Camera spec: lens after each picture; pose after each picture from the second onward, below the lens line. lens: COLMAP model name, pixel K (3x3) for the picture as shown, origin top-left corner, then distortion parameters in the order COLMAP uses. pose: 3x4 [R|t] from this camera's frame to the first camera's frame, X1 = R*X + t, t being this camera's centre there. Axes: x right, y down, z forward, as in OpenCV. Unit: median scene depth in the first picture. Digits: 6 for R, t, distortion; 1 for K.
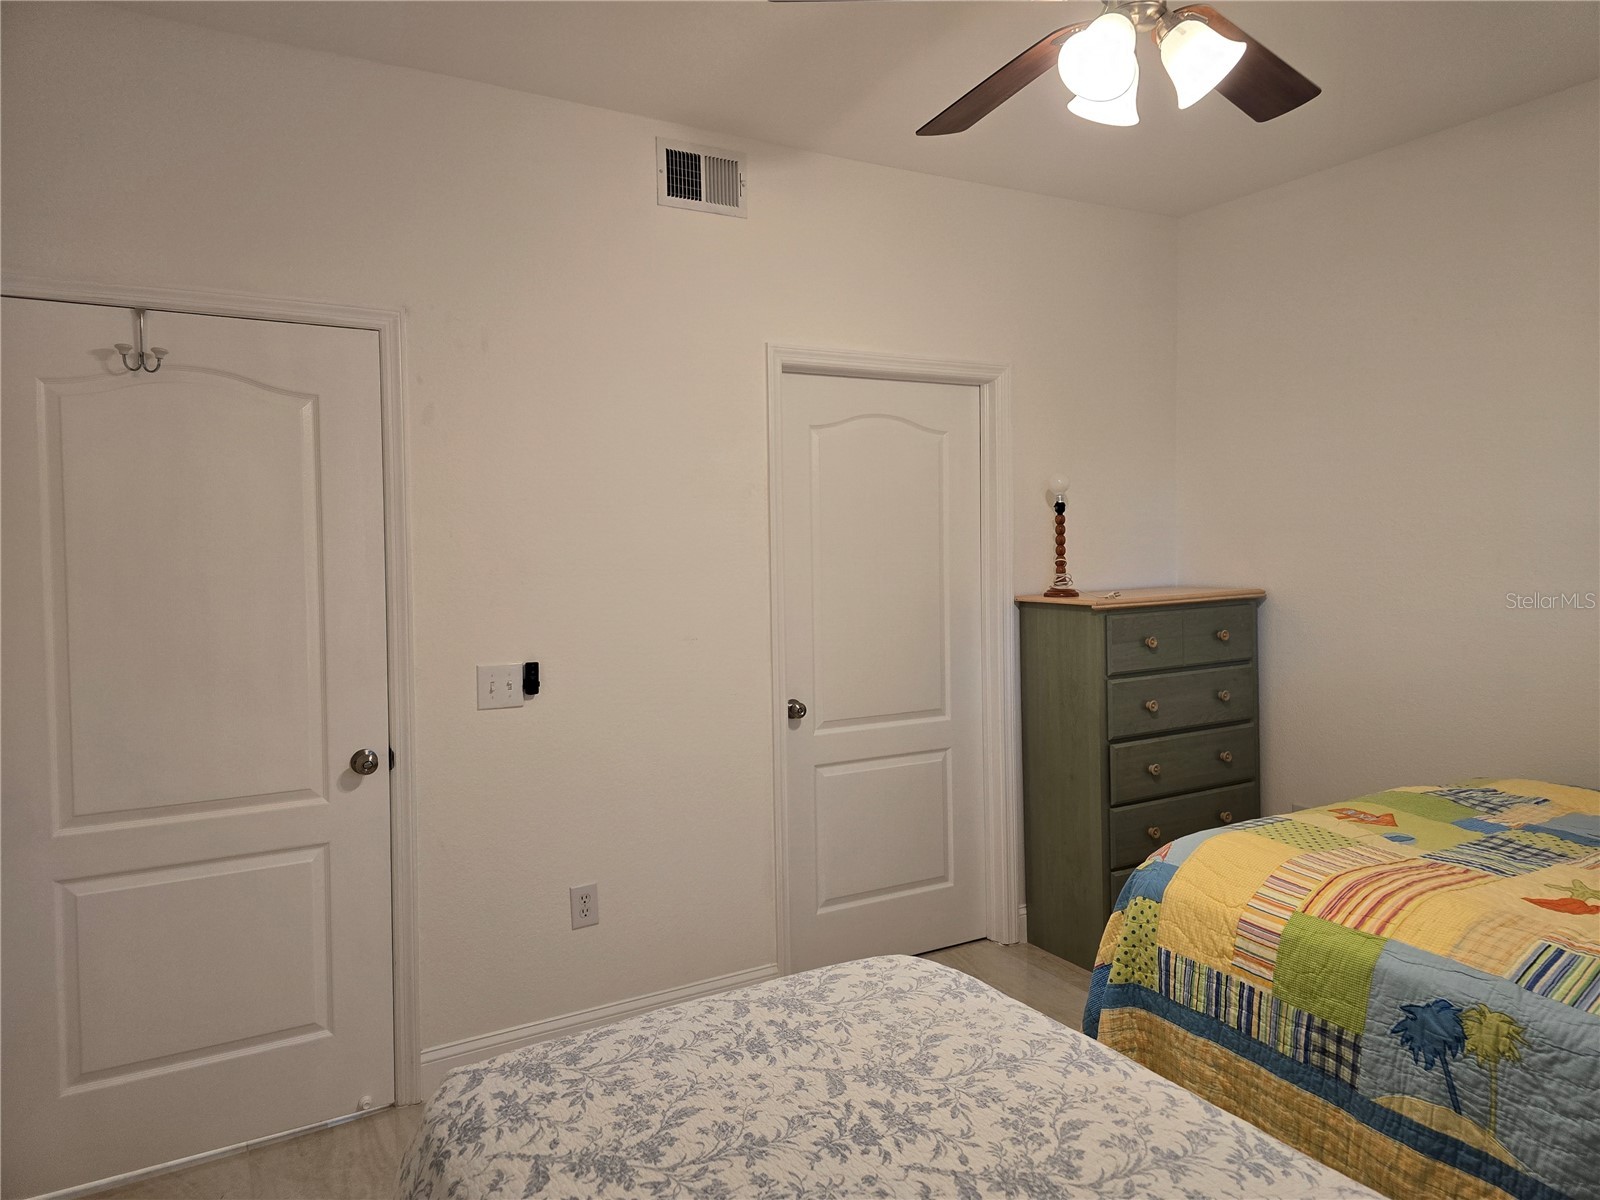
lens RADIAL K [[1076.1, 0, 808.5], [0, 1076.1, 597.4], [0, 0, 1]] dist [0.062081, -0.055483]
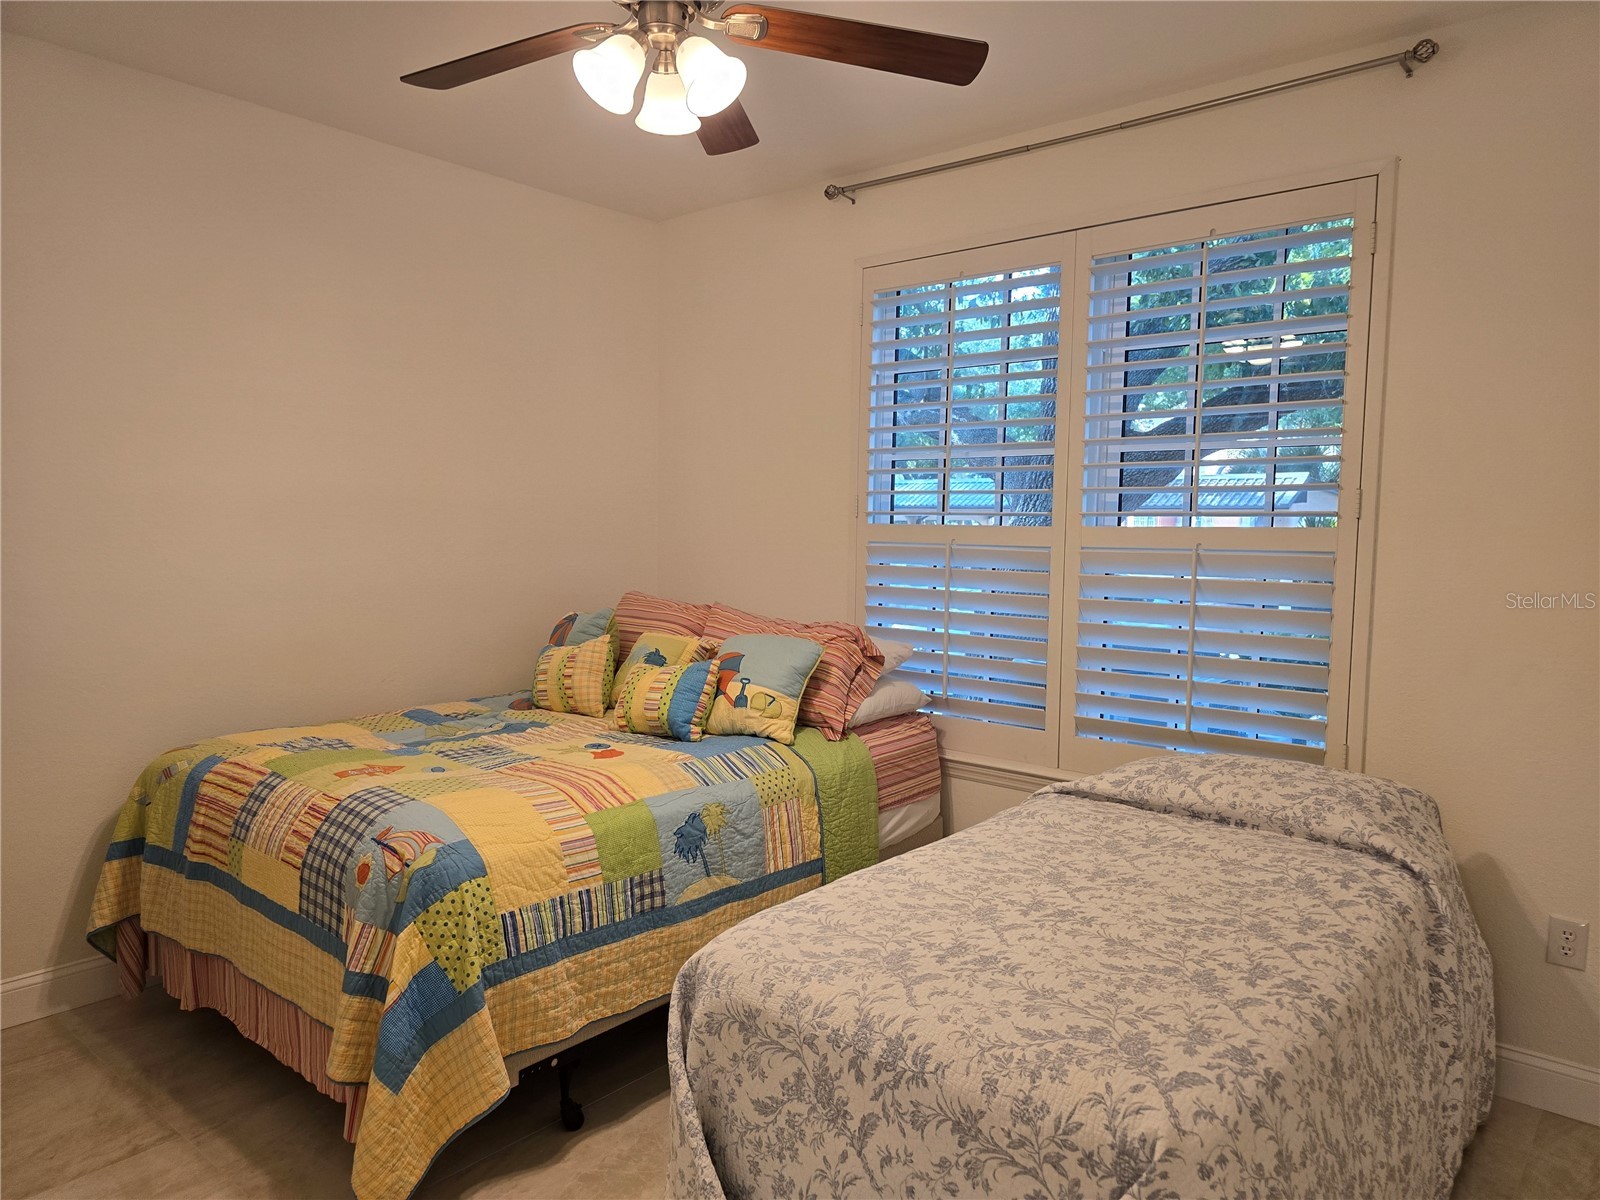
lens RADIAL K [[1076.1, 0, 802.1], [0, 1076.1, 605.5], [0, 0, 1]] dist [0.062081, -0.055483]
pose [[-0.334081, -0.061389, 0.940543, -0.835158], [0.042315, 0.995894, 0.080032, -0.037488], [-0.941594, 0.066536, -0.330112, 1.263342]]
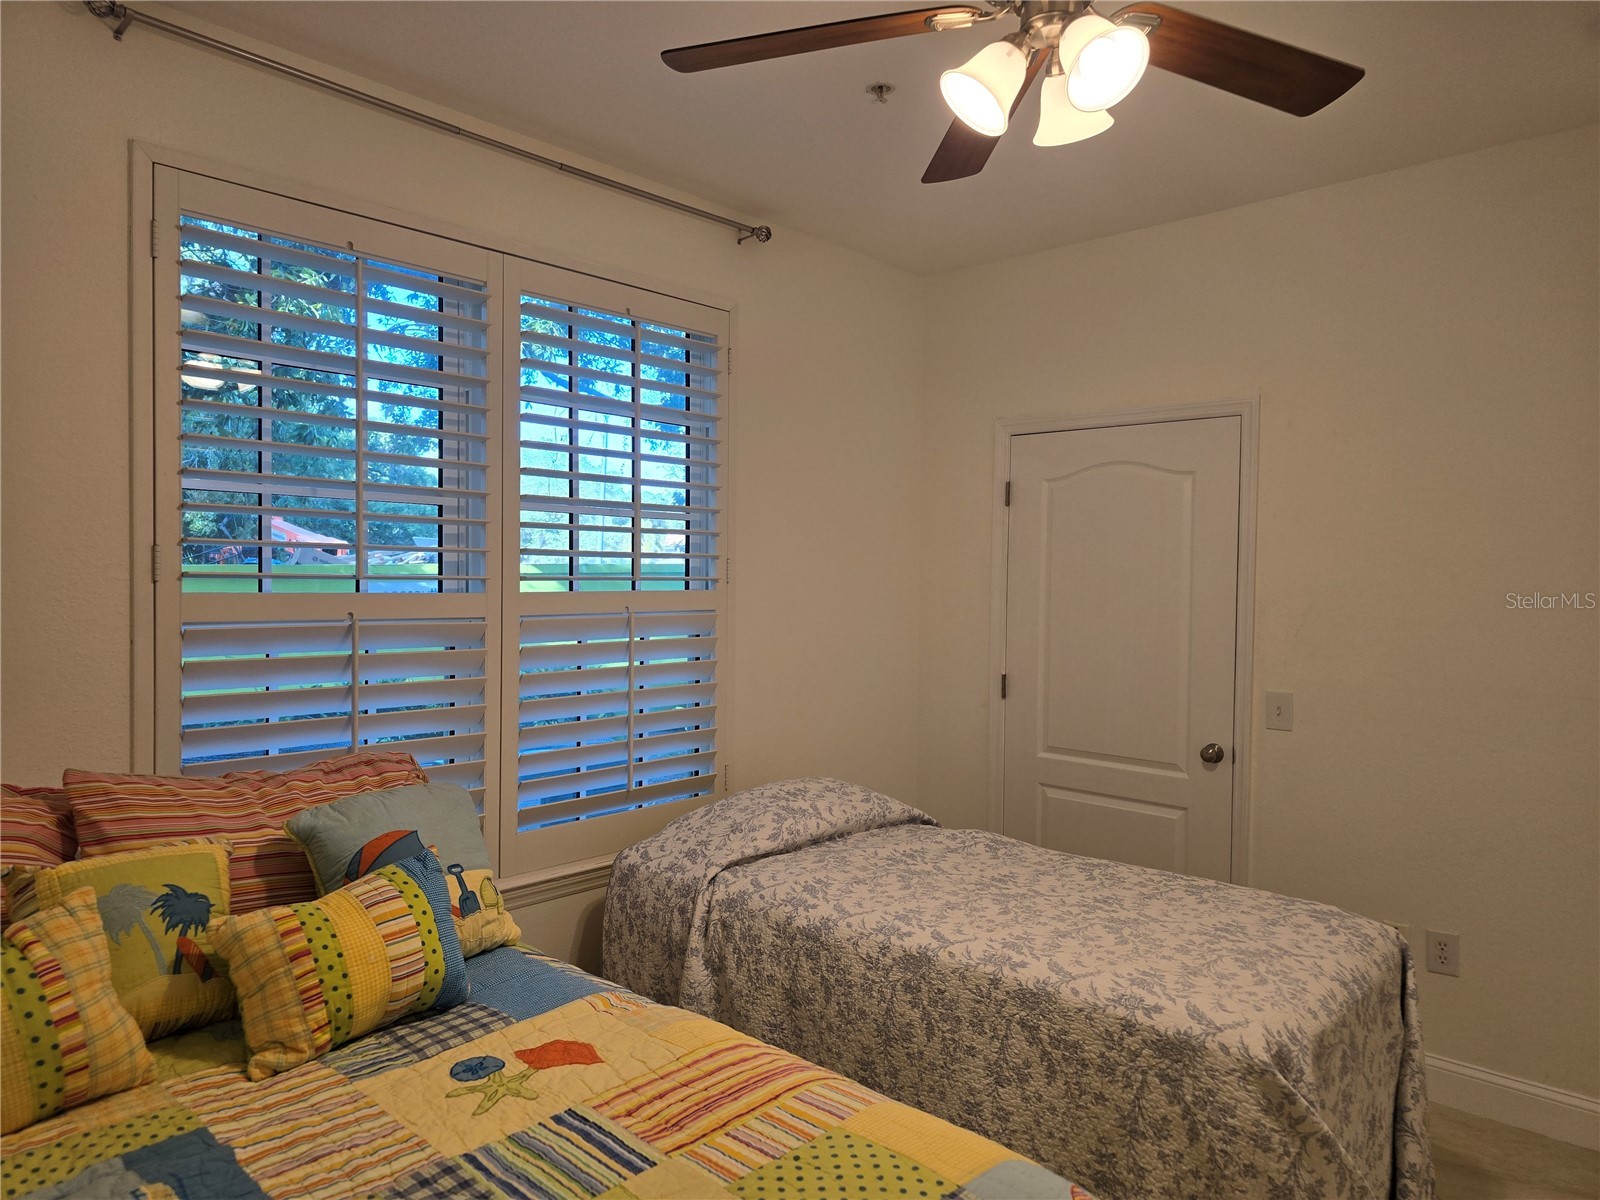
lens RADIAL K [[1076.1, 0, 795.3], [0, 1076.1, 596.0], [0, 0, 1]] dist [0.062081, -0.055483]
pose [[-0.956980, 0.008257, -0.290037, 0.791037], [-0.015302, 0.996768, 0.078864, -0.130796], [0.289751, 0.079910, -0.953760, 1.852068]]
